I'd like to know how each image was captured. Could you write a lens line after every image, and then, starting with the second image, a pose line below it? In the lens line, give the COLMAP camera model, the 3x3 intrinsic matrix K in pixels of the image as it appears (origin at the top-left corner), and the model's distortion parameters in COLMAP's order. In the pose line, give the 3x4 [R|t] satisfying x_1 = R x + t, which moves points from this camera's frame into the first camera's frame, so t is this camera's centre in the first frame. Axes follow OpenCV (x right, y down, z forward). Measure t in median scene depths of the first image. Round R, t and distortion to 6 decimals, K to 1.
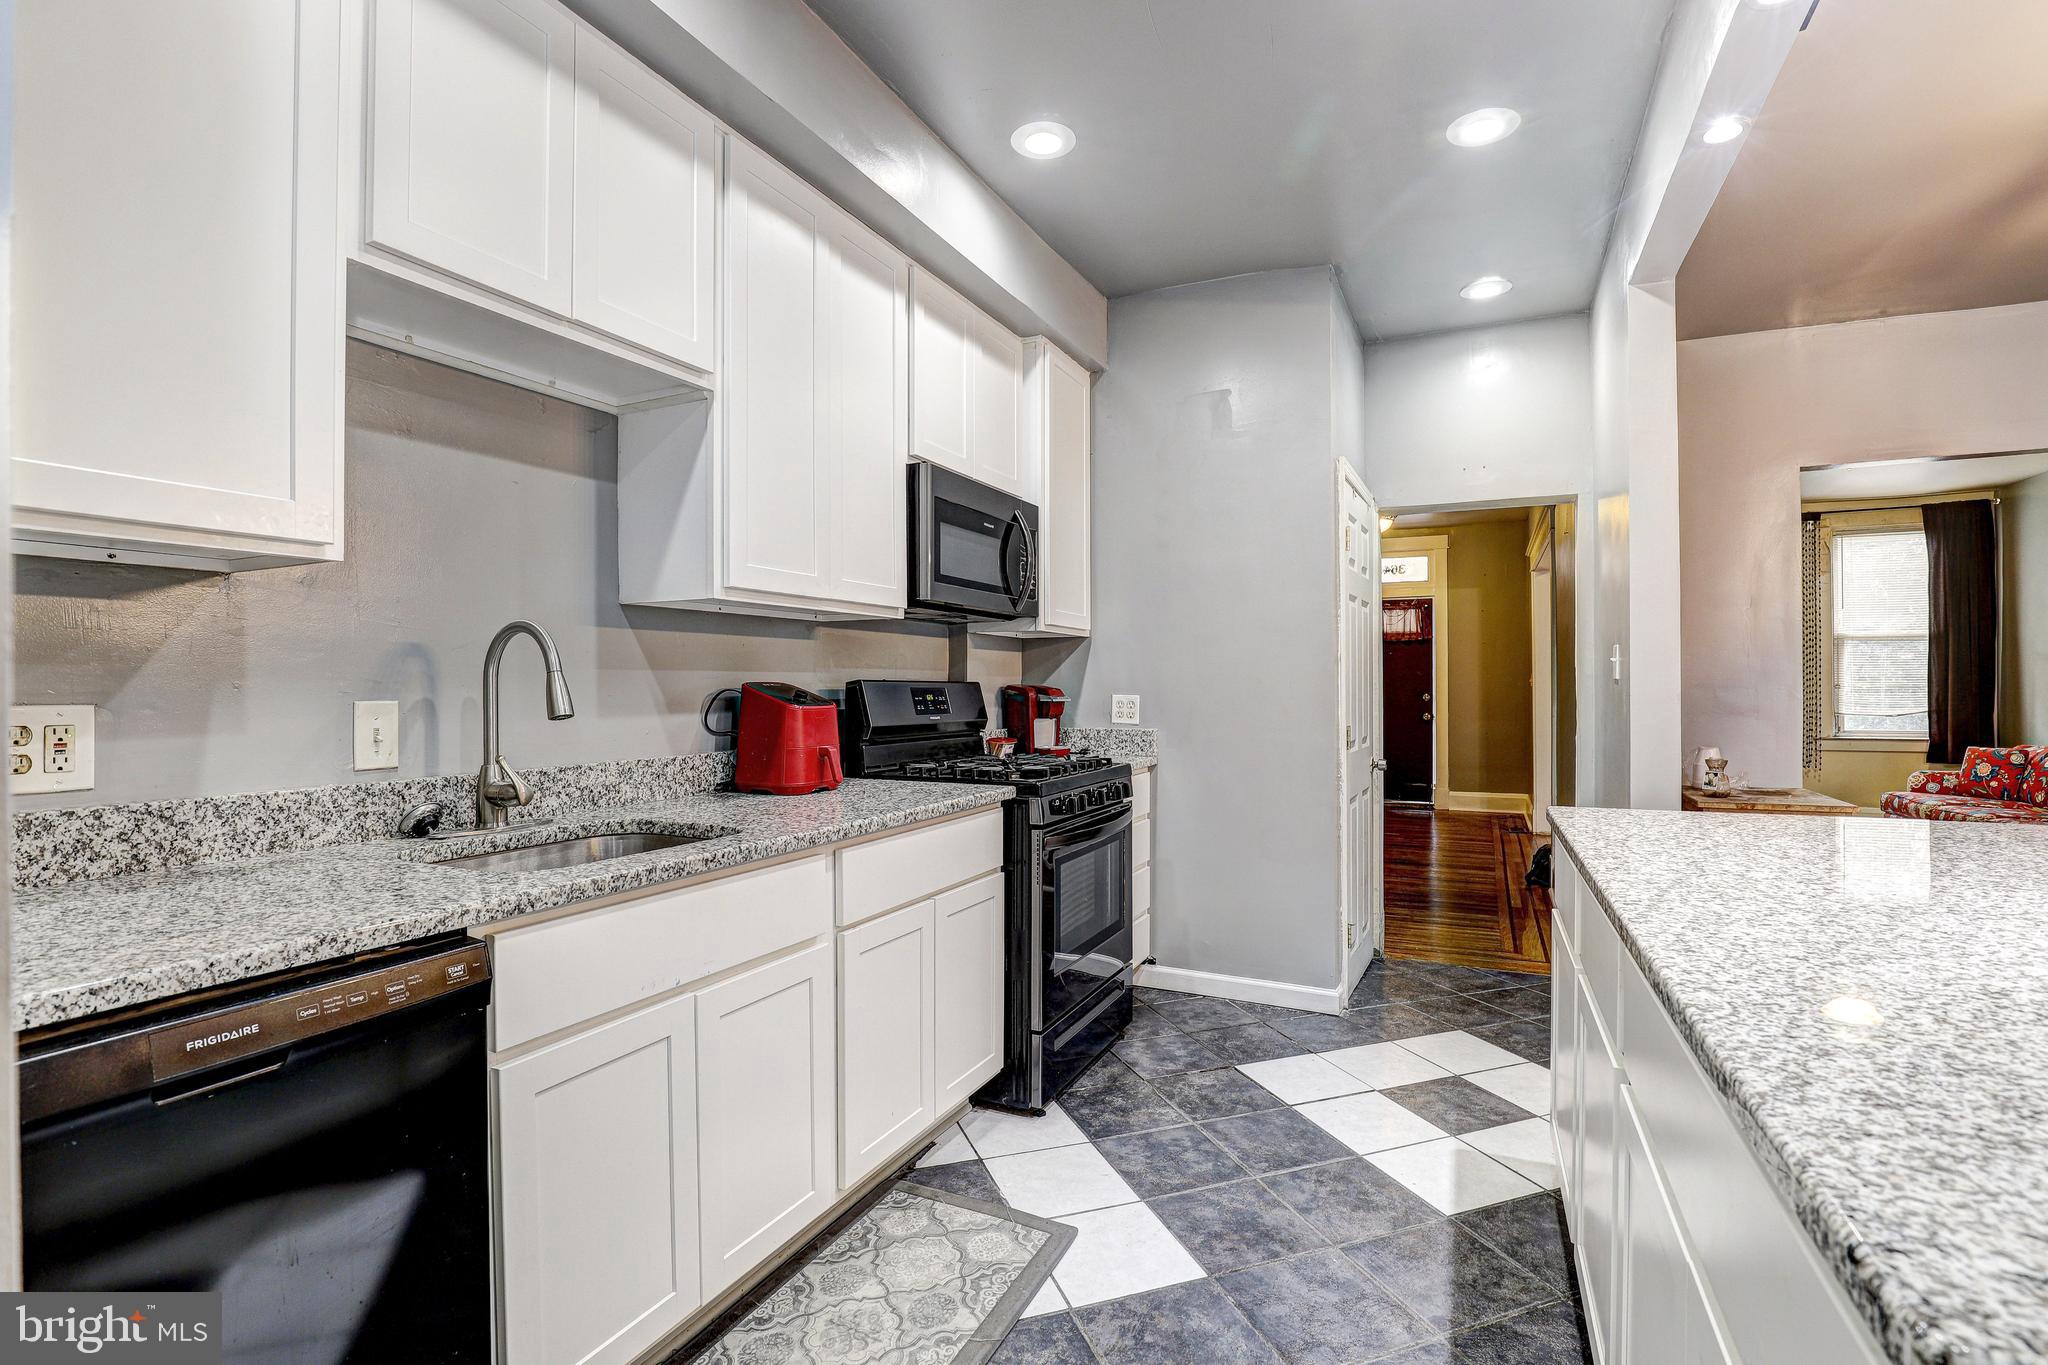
lens RADIAL K [[937.1, 0, 1036.9], [0, 937.1, 689.3], [0, 0, 1]] dist [-0.034720, 0.000489]
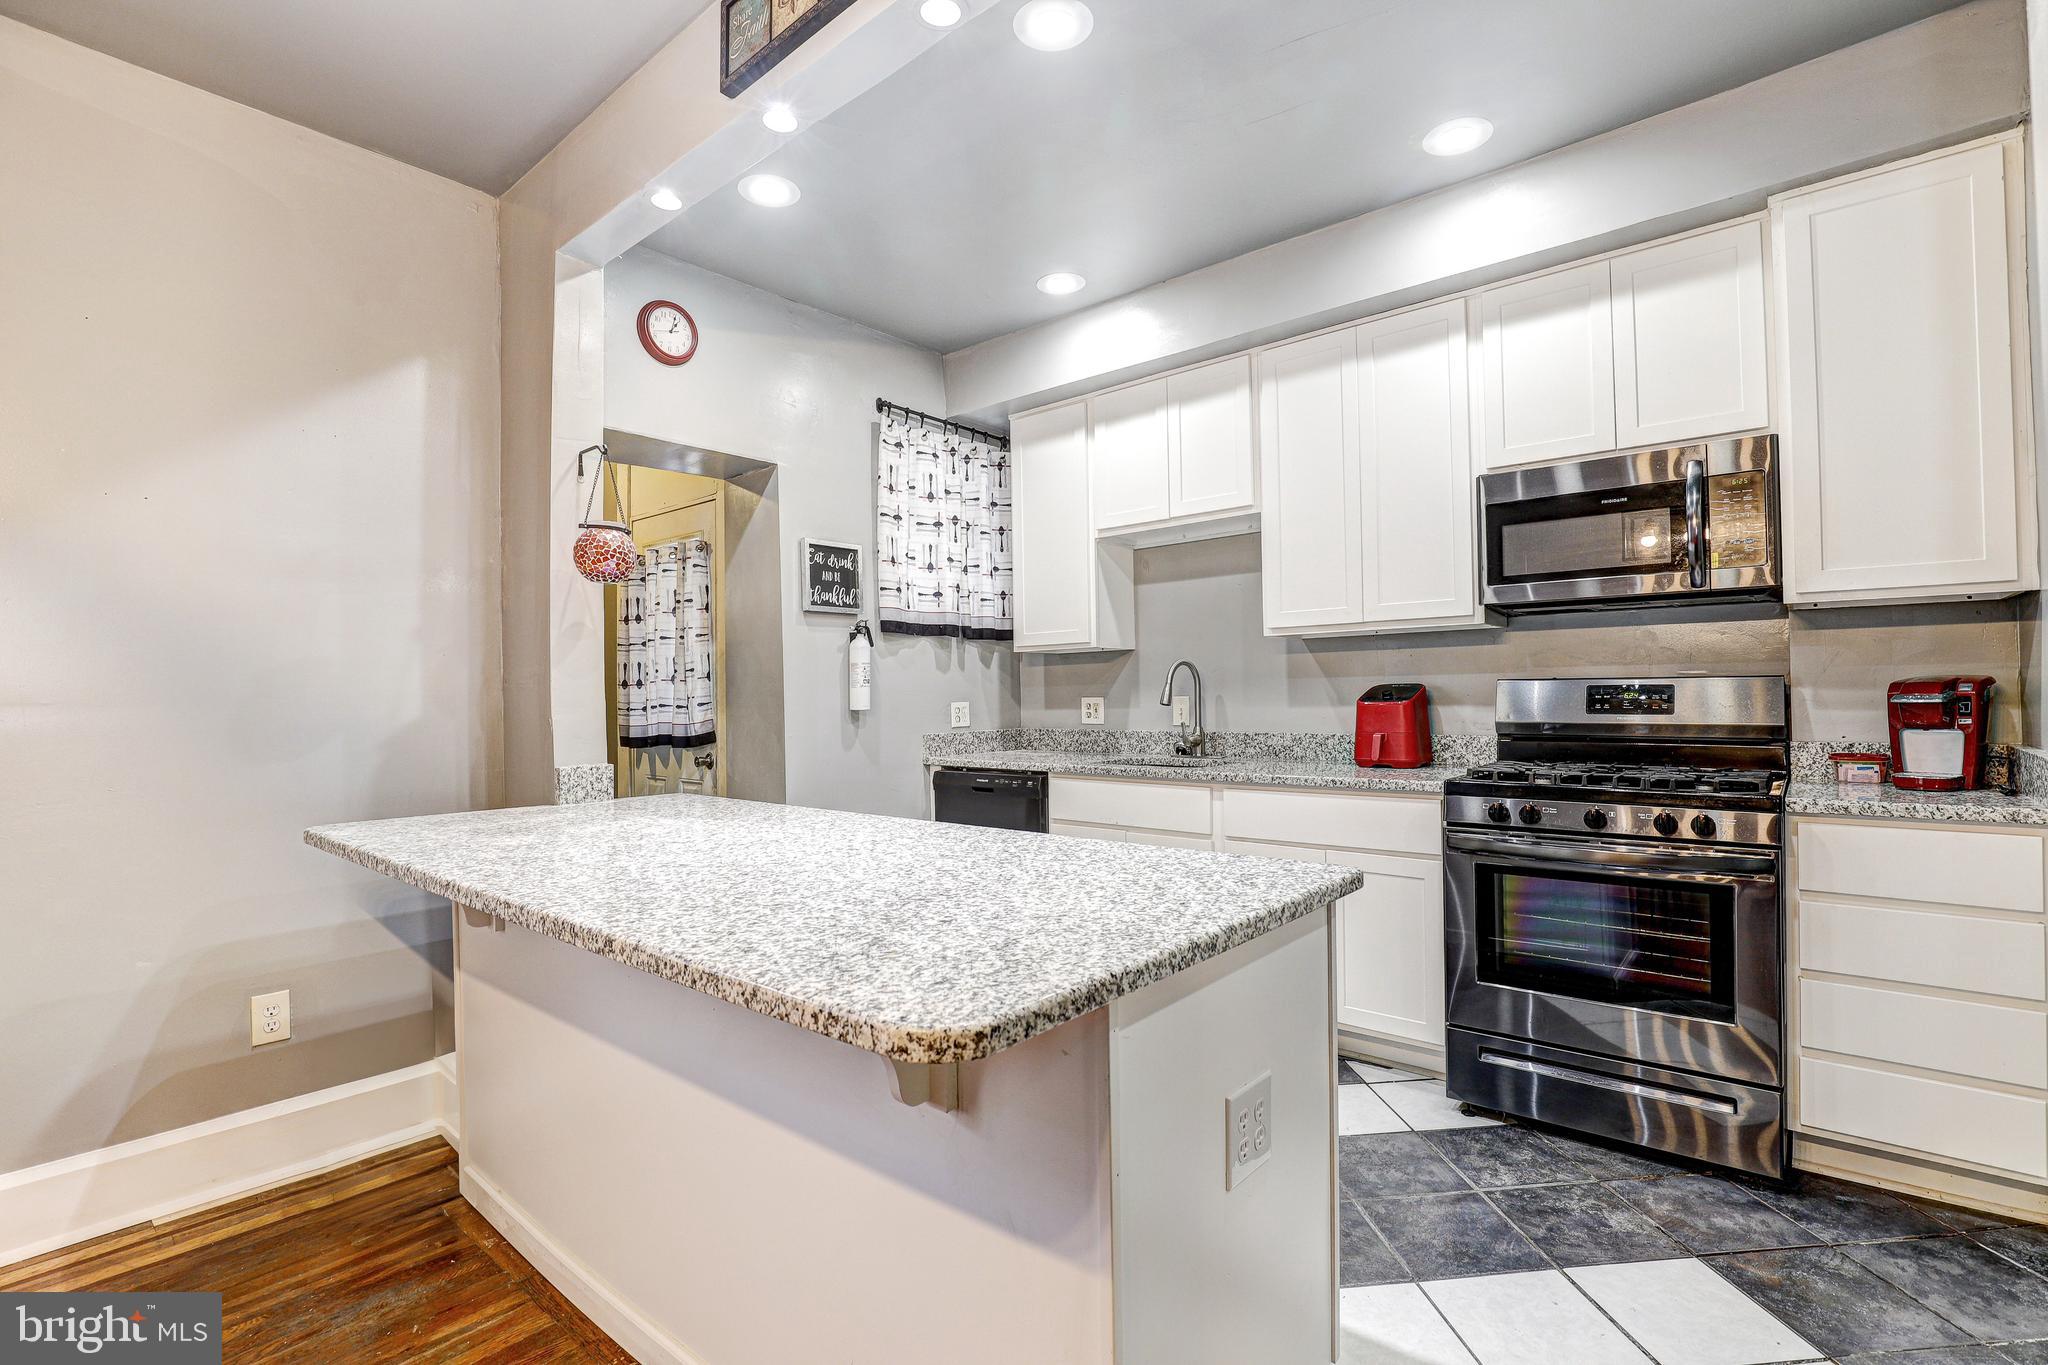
lens RADIAL K [[937.1, 0, 1033.1], [0, 937.1, 686.5], [0, 0, 1]] dist [-0.034720, 0.000489]
pose [[-0.265261, -0.003059, -0.964172, 1.101047], [0.012365, 0.999902, -0.006574, -0.001351], [0.964097, -0.013665, -0.265197, 0.831491]]
